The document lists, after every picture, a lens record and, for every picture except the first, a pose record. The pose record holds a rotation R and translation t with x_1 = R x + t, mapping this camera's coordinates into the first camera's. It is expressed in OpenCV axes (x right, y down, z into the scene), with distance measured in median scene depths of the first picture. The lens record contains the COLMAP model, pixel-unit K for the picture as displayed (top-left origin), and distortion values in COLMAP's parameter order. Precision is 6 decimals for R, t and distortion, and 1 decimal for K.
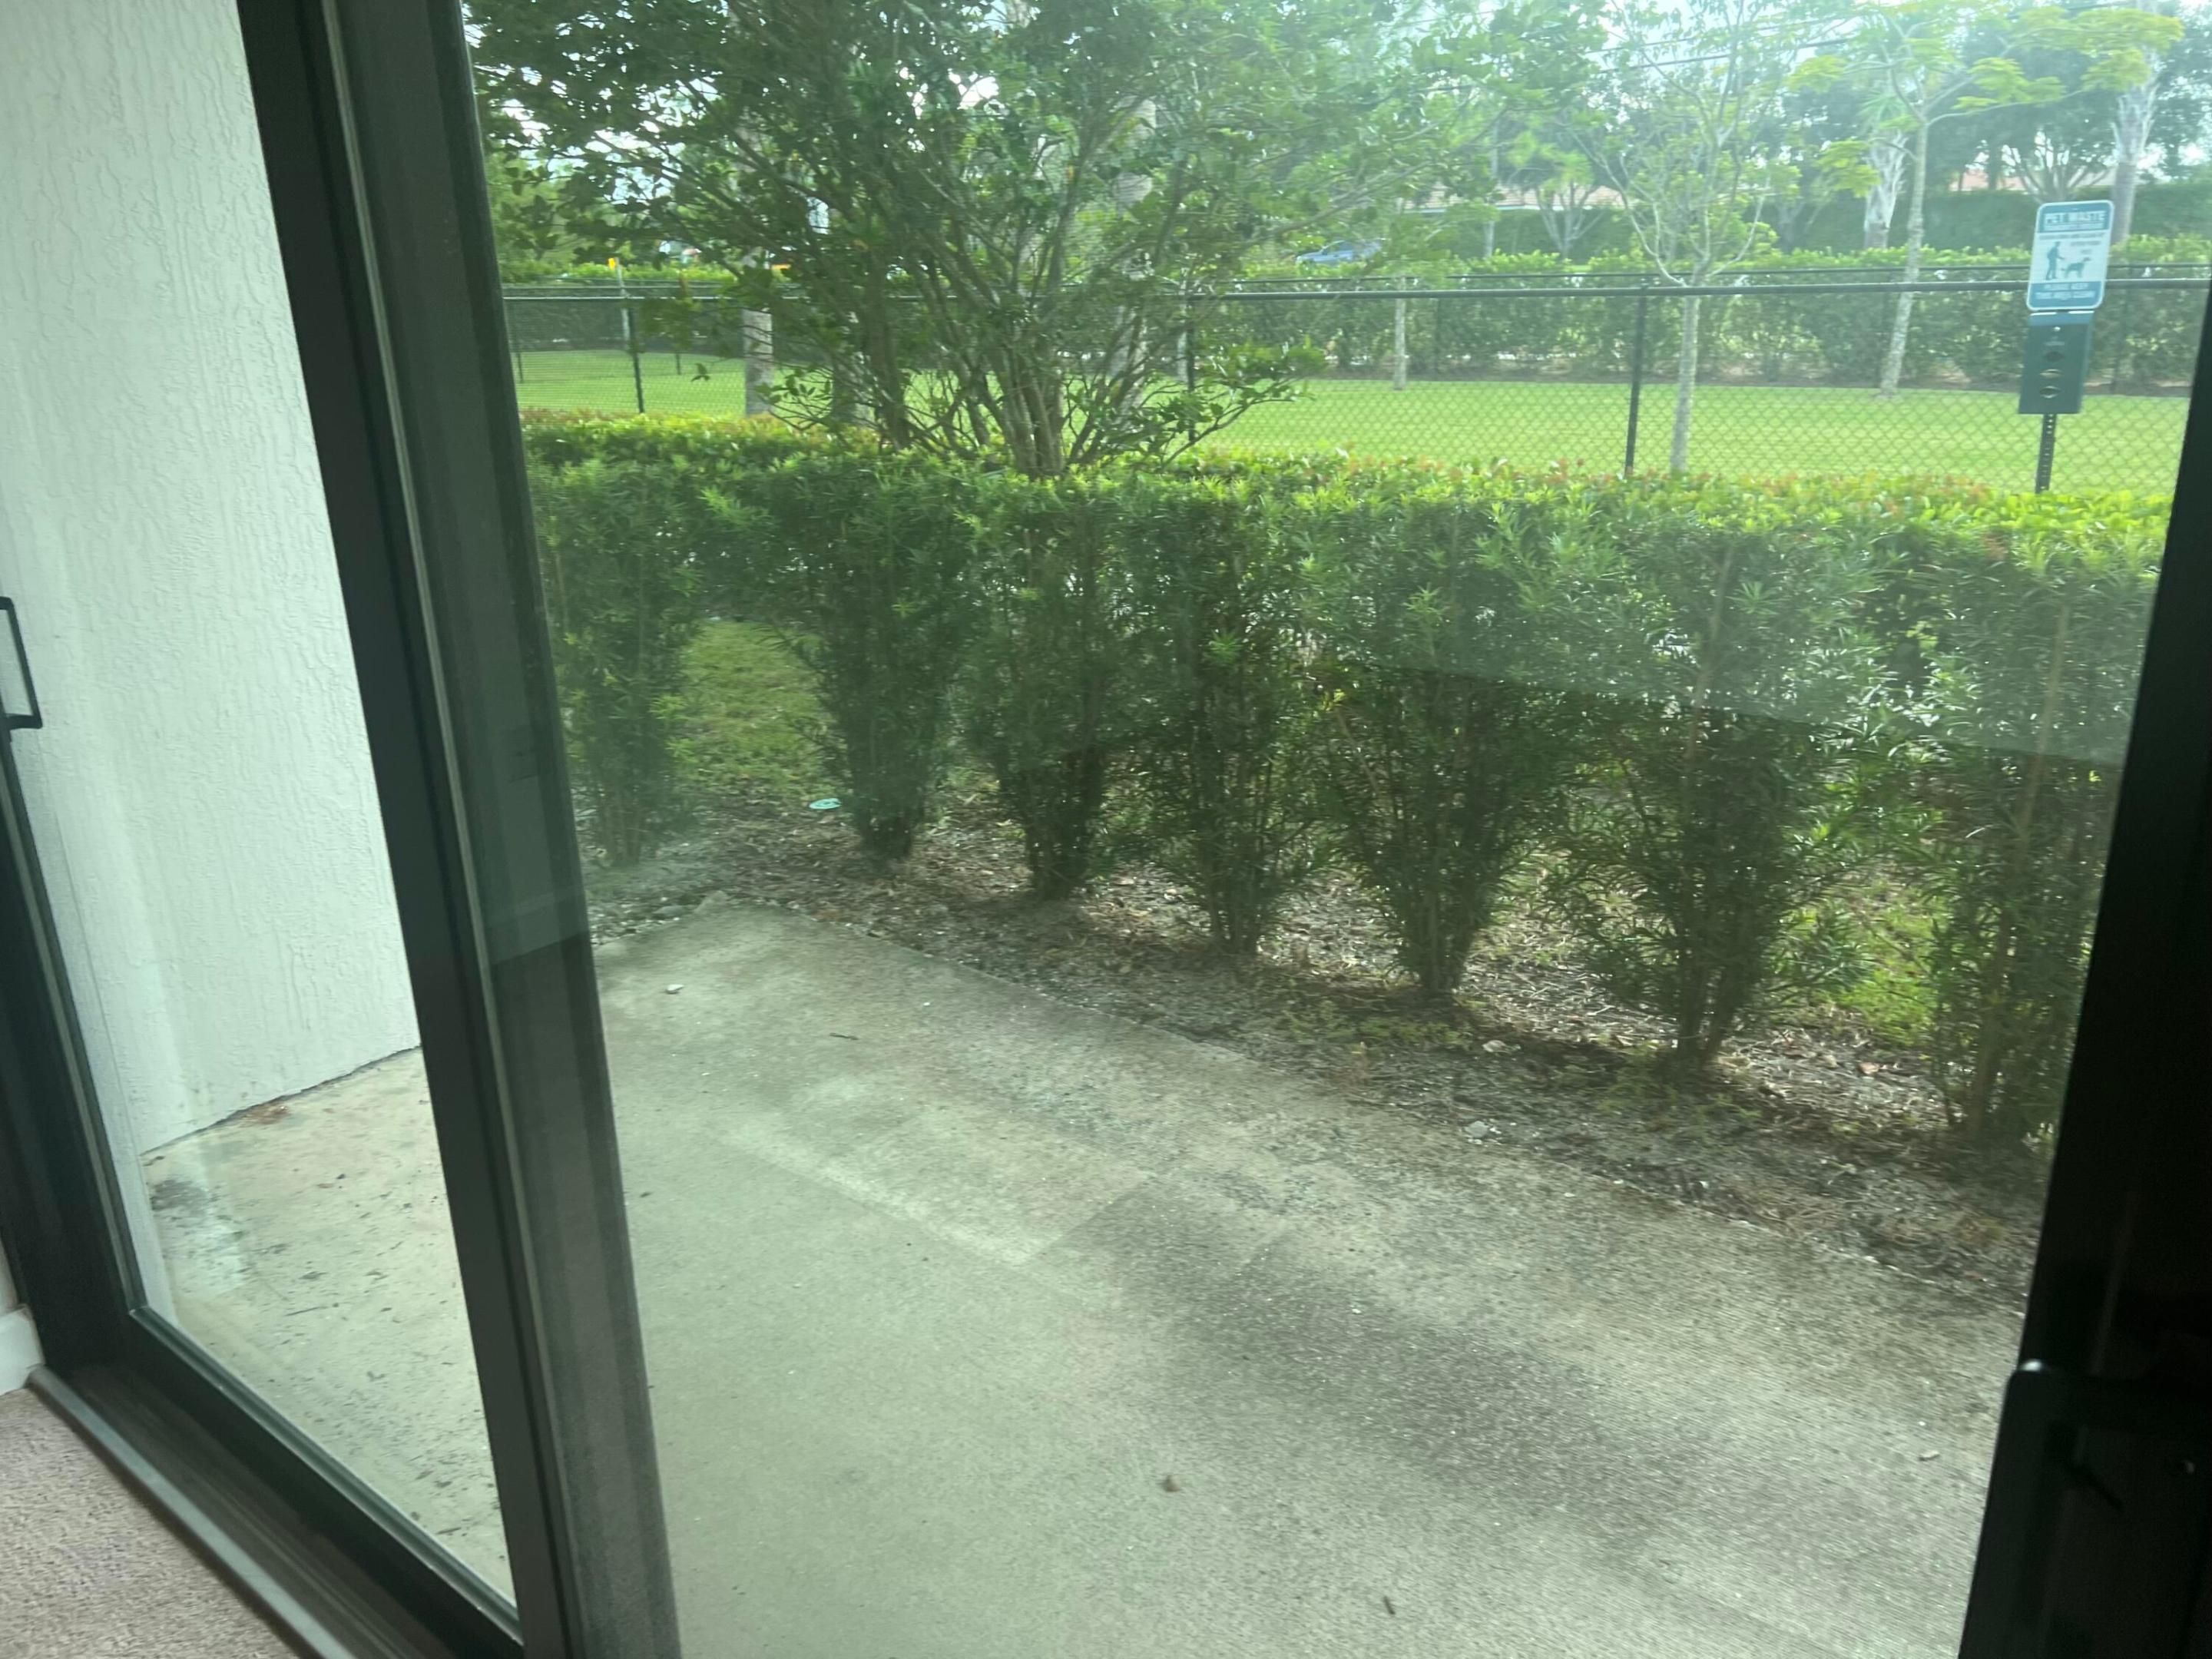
lens RADIAL K [[1646.4, 0, 1109.5], [0, 1646.4, 834.2], [0, 0, 1]] dist [0.061126, -0.069468]
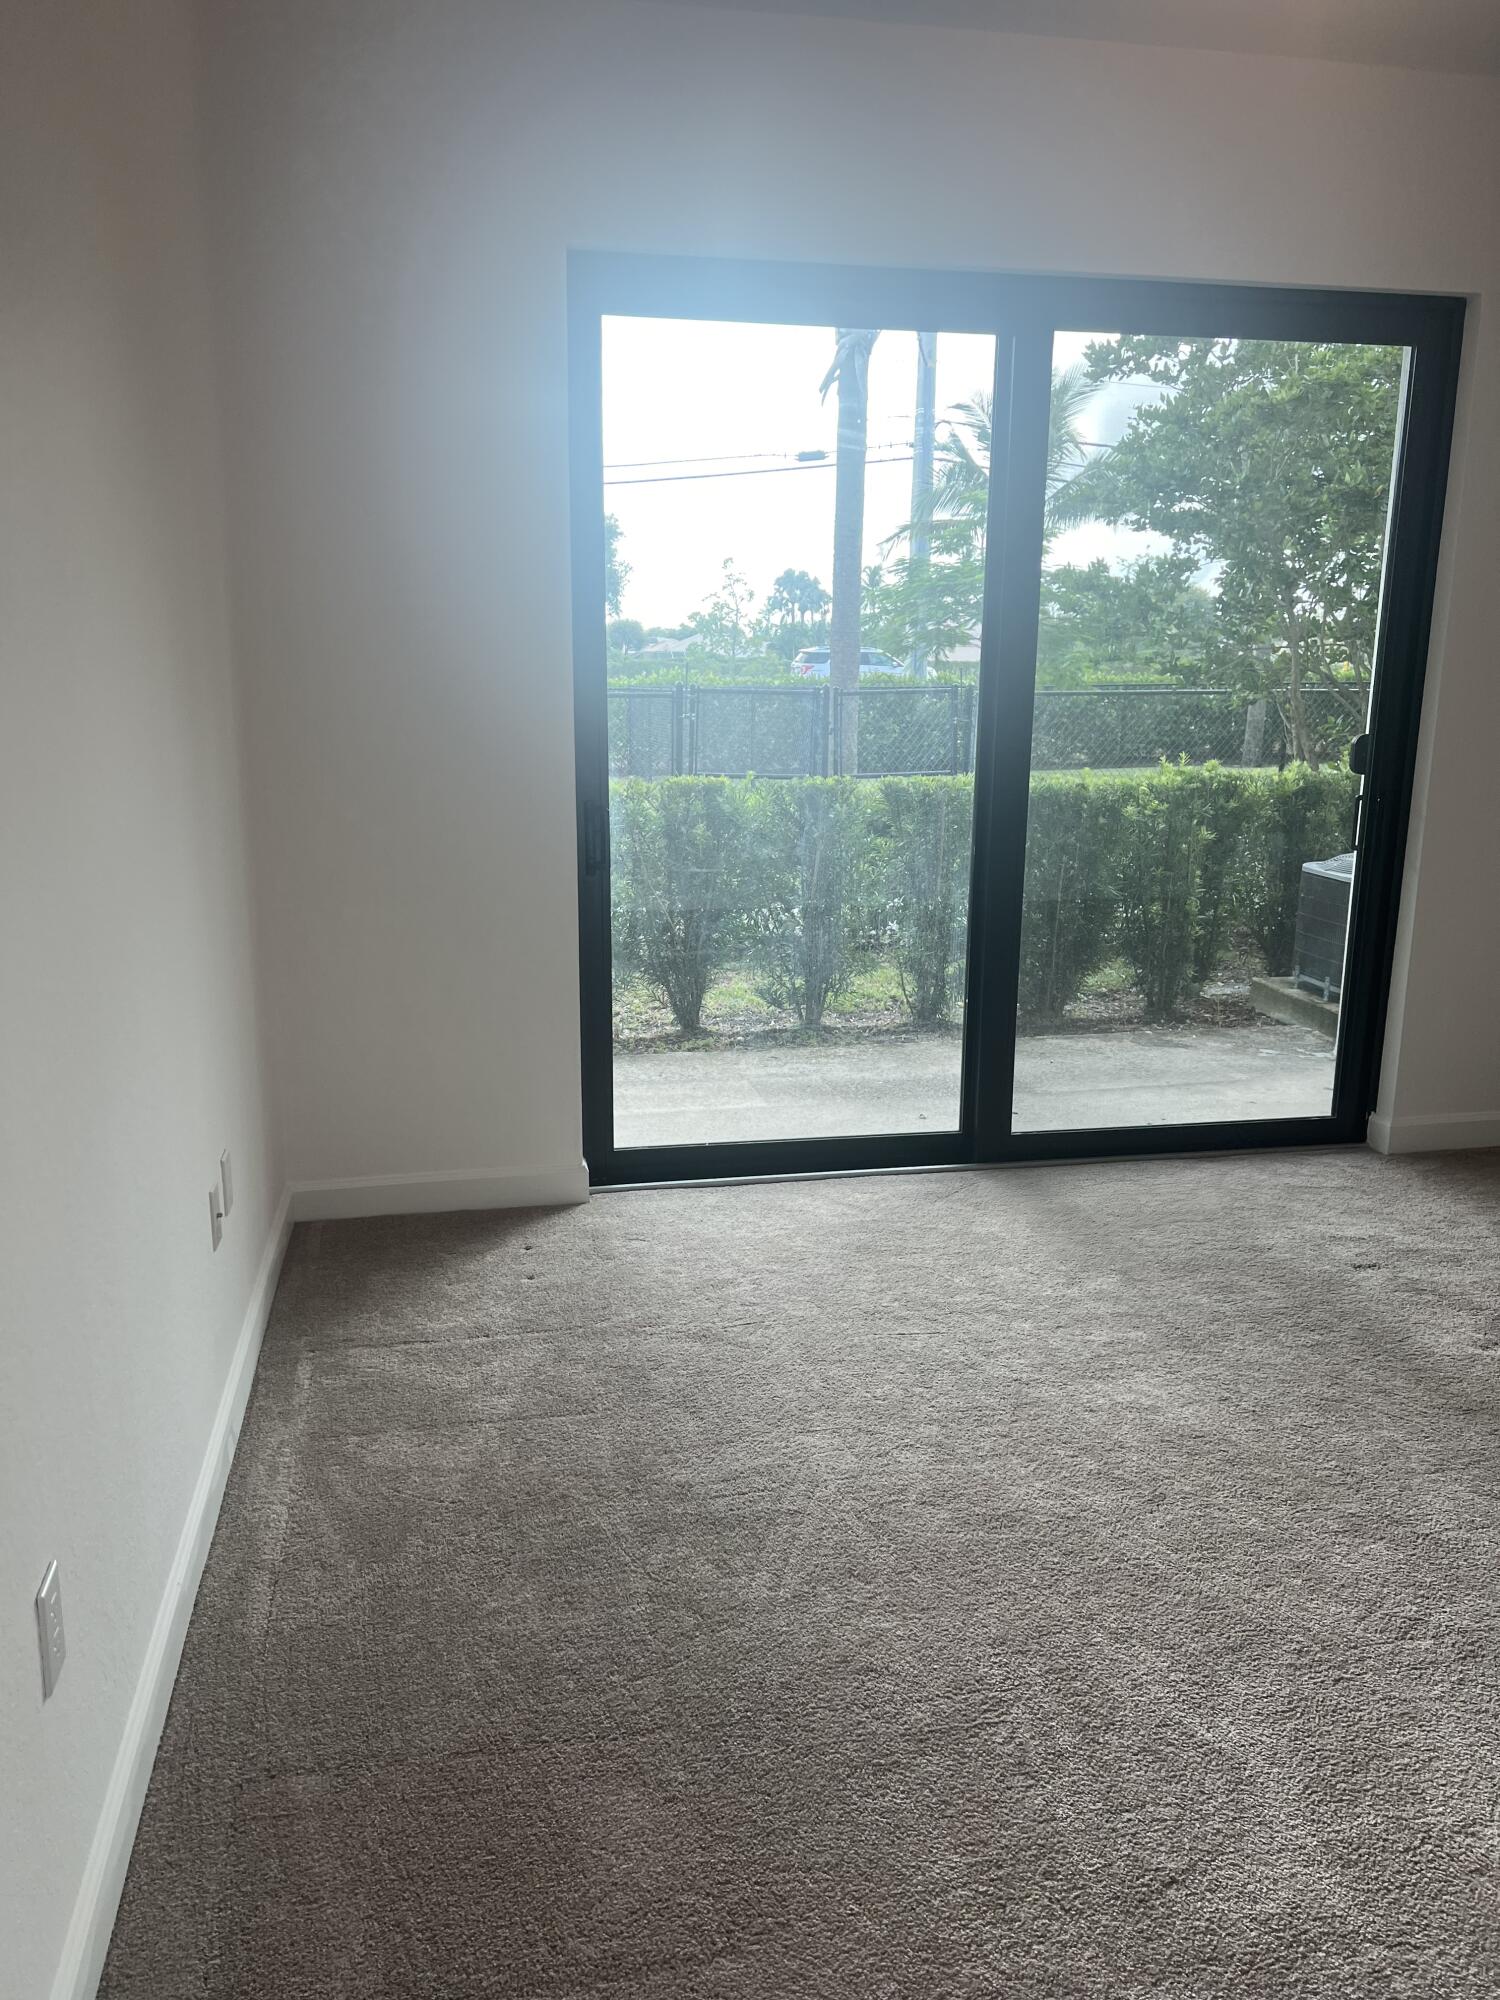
lens RADIAL K [[1488.6, 0, 746.1], [0, 1488.6, 1017.1], [0, 0, 1]] dist [0.061126, -0.069468]
pose [[0.637977, -0.153621, 0.754577, -1.278037], [0.235694, 0.971826, -0.001424, 0.114258], [-0.733099, 0.178757, 0.656211, -0.260791]]
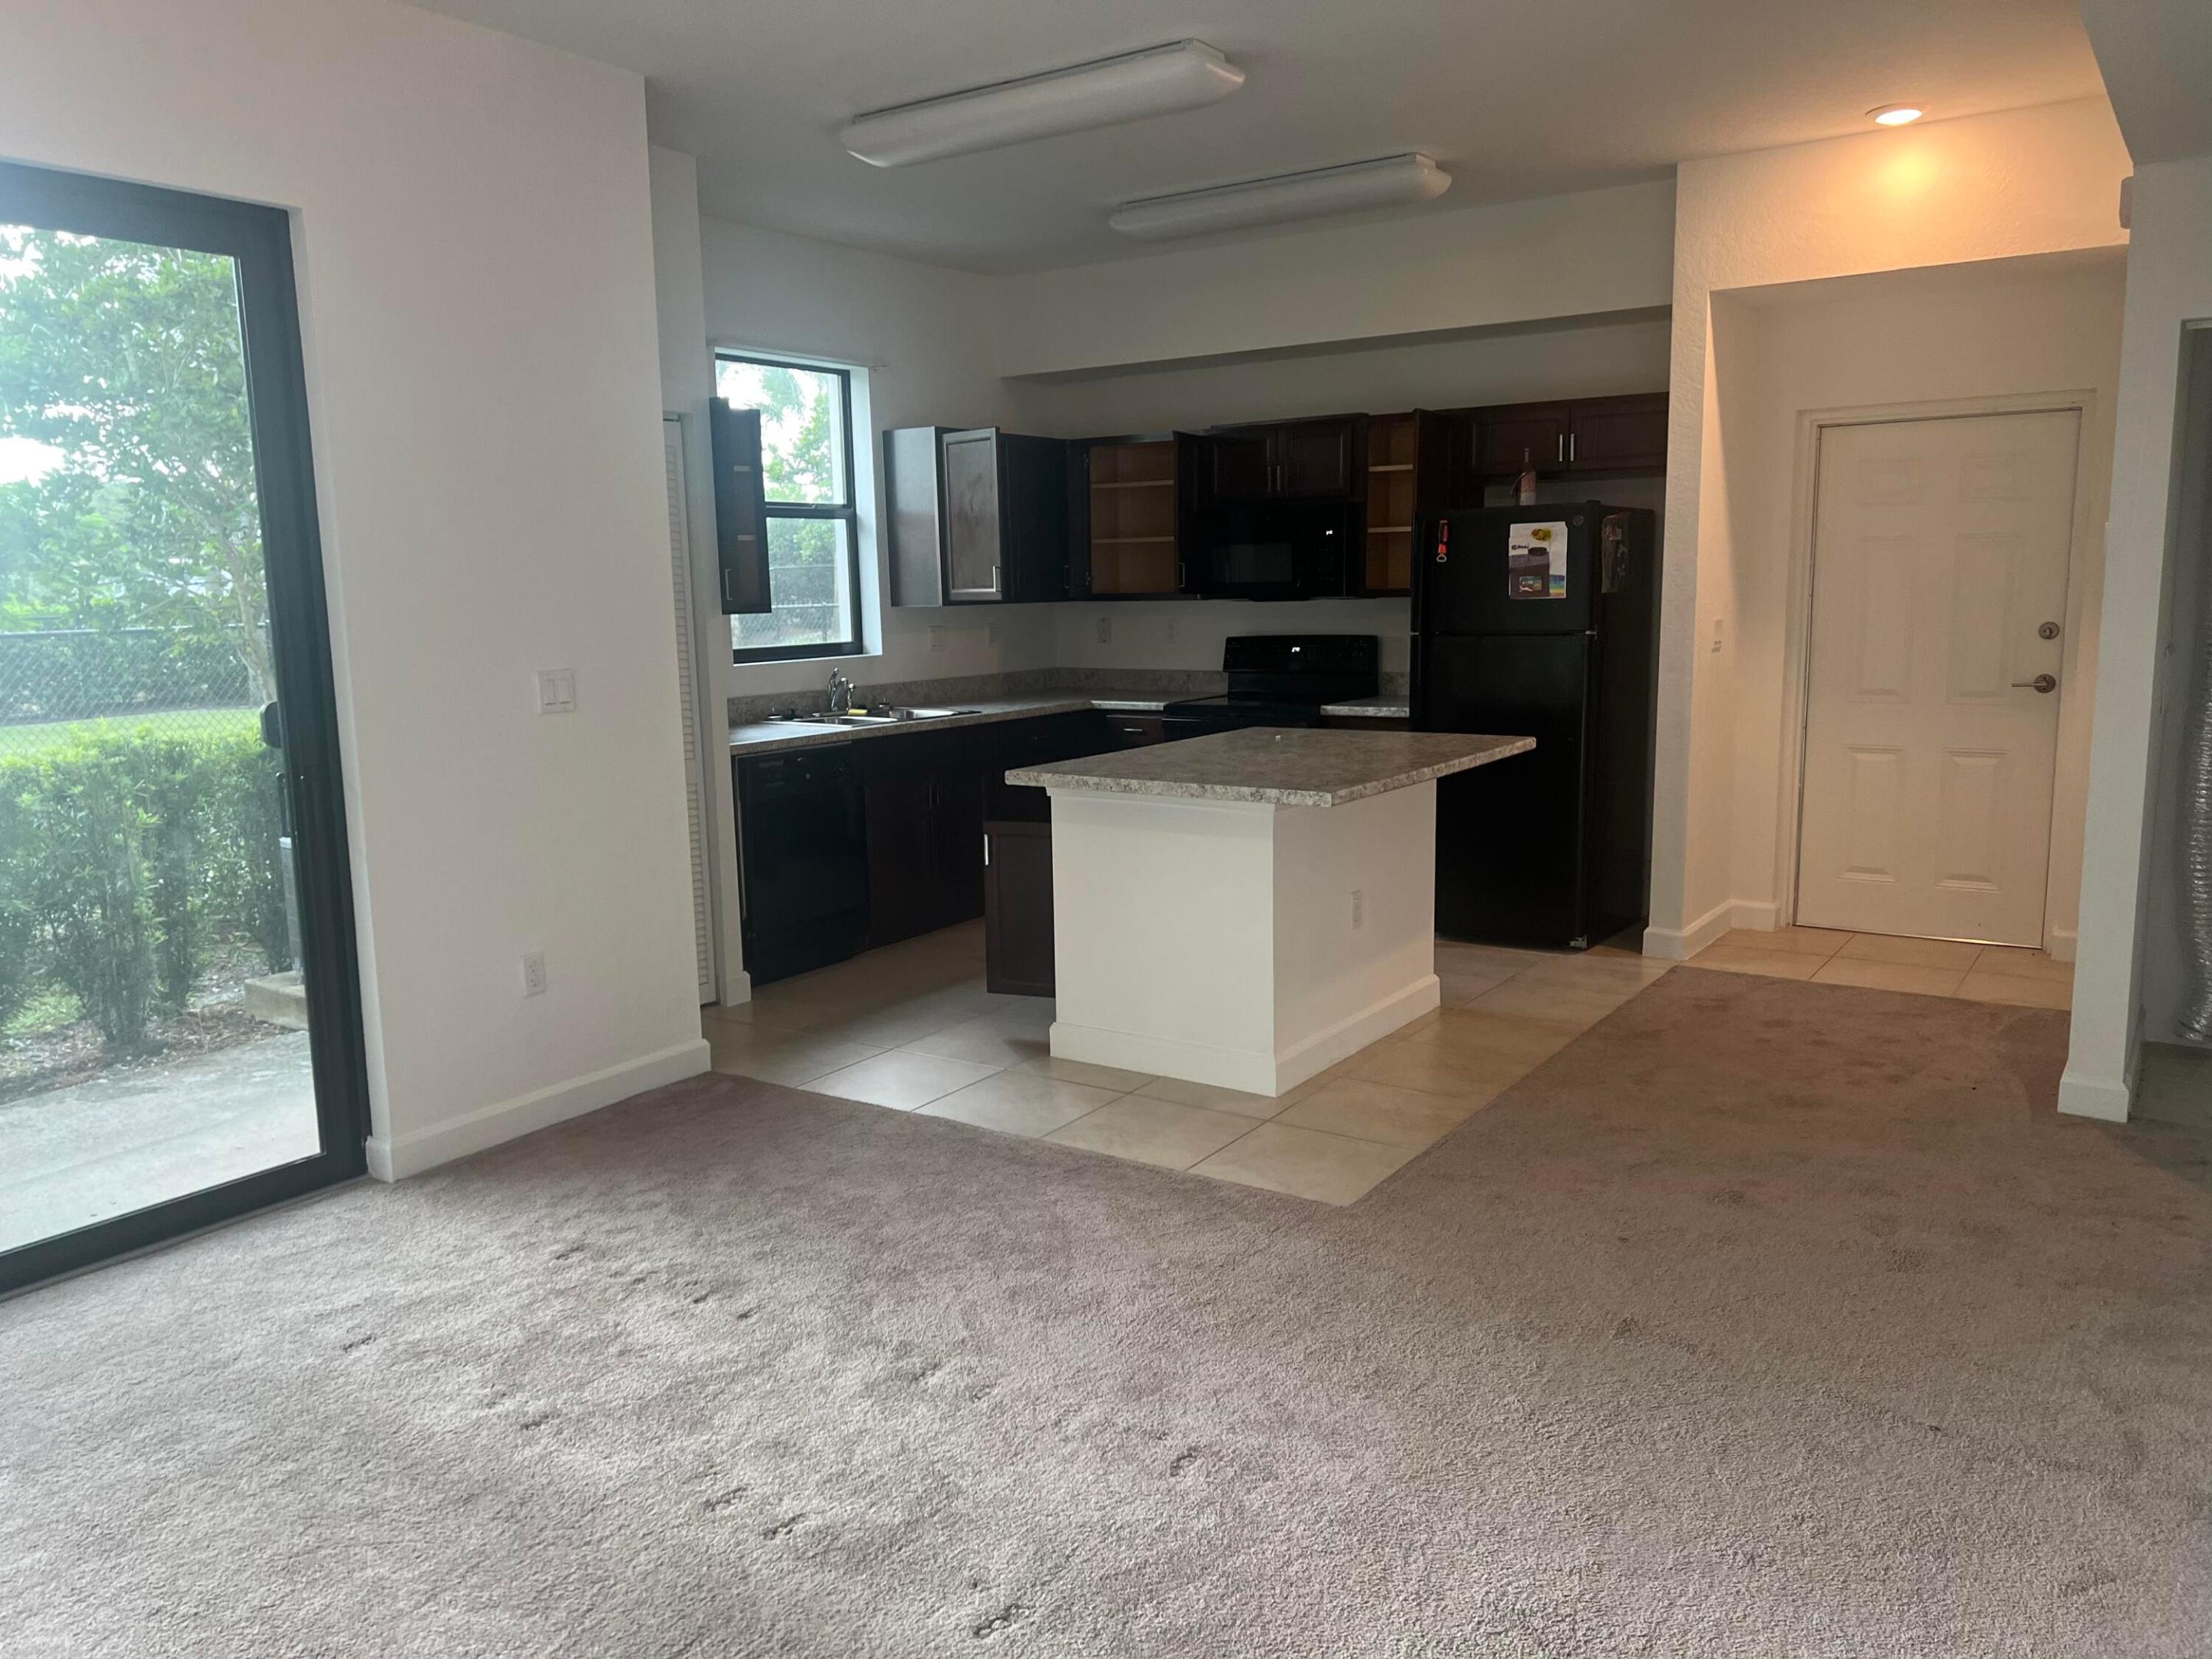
lens RADIAL K [[1646.4, 0, 1088.5], [0, 1646.4, 848.5], [0, 0, 1]] dist [0.061126, -0.069468]
pose [[-0.077824, -0.143242, 0.986623, -1.175478], [0.344848, 0.924670, 0.161448, 0.109194], [-0.935427, 0.352799, -0.022565, -0.335992]]
